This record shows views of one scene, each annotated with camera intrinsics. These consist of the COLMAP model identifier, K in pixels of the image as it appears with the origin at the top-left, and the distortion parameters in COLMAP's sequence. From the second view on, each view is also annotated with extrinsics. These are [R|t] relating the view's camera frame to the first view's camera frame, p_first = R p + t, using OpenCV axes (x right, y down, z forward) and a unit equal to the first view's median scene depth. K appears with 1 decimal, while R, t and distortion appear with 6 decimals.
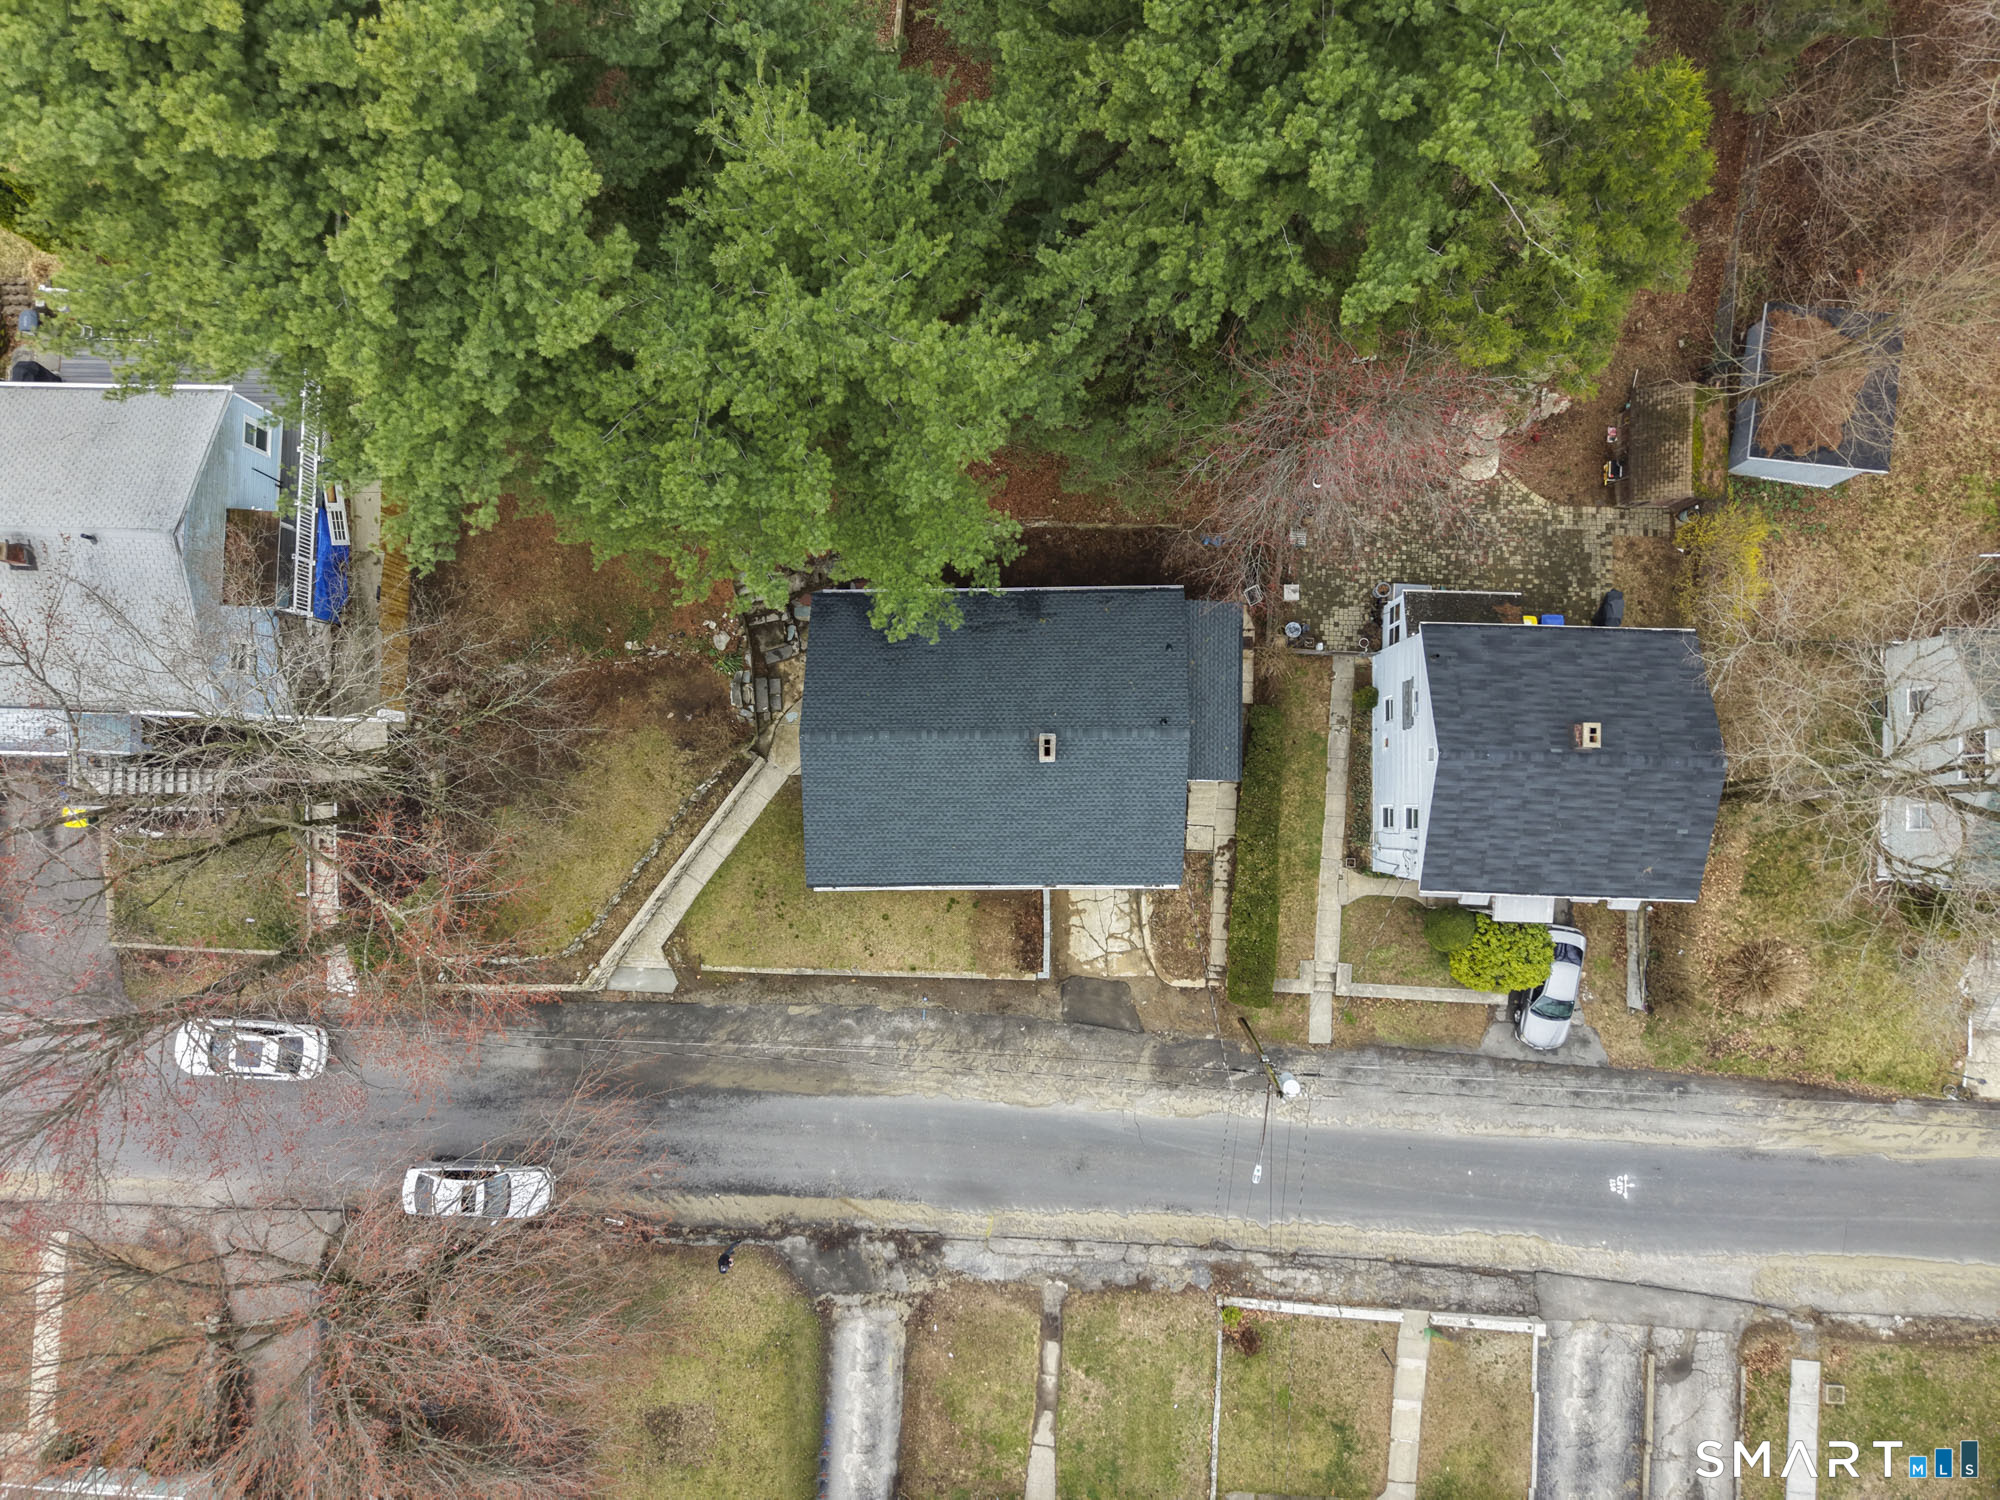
lens RADIAL K [[1351.4, 0, 1000.0], [0, 1351.4, 750.0], [0, 0, 1]] dist [0.006089, -0.006293]
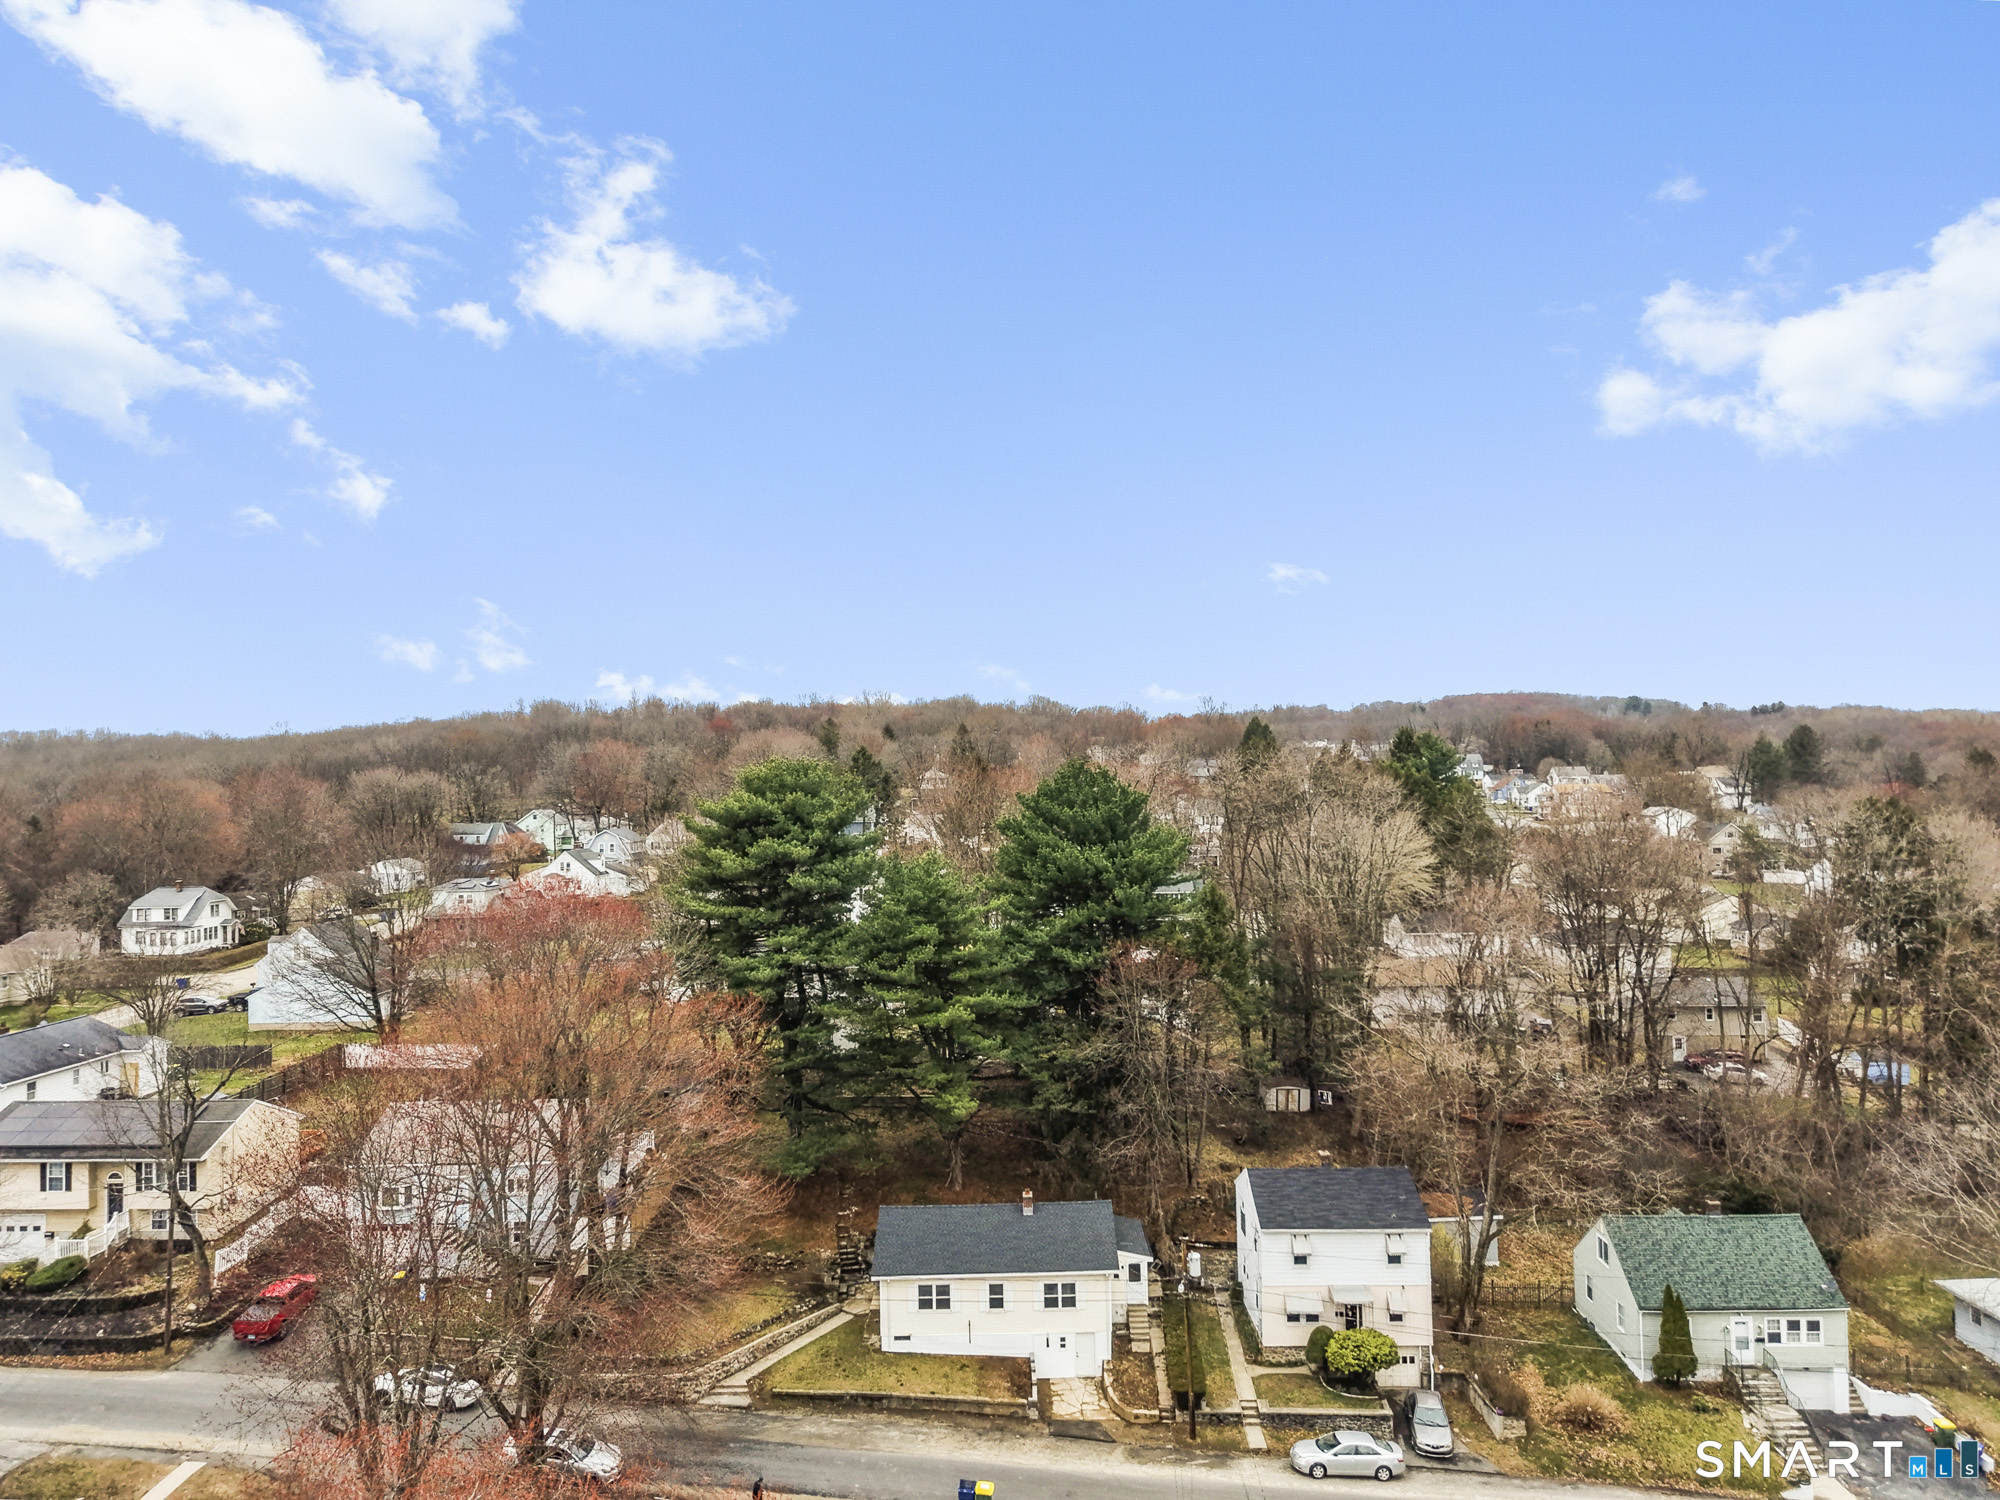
lens RADIAL K [[1416.3, 0, 1000.0], [0, 1416.3, 750.0], [0, 0, 1]] dist [-0.000094, 0.003351]
pose [[0.999968, 0.004631, 0.006586, -0.011026], [0.006304, 0.058524, -0.998266, 1.479413], [-0.005008, 0.998275, 0.058493, 0.295211]]
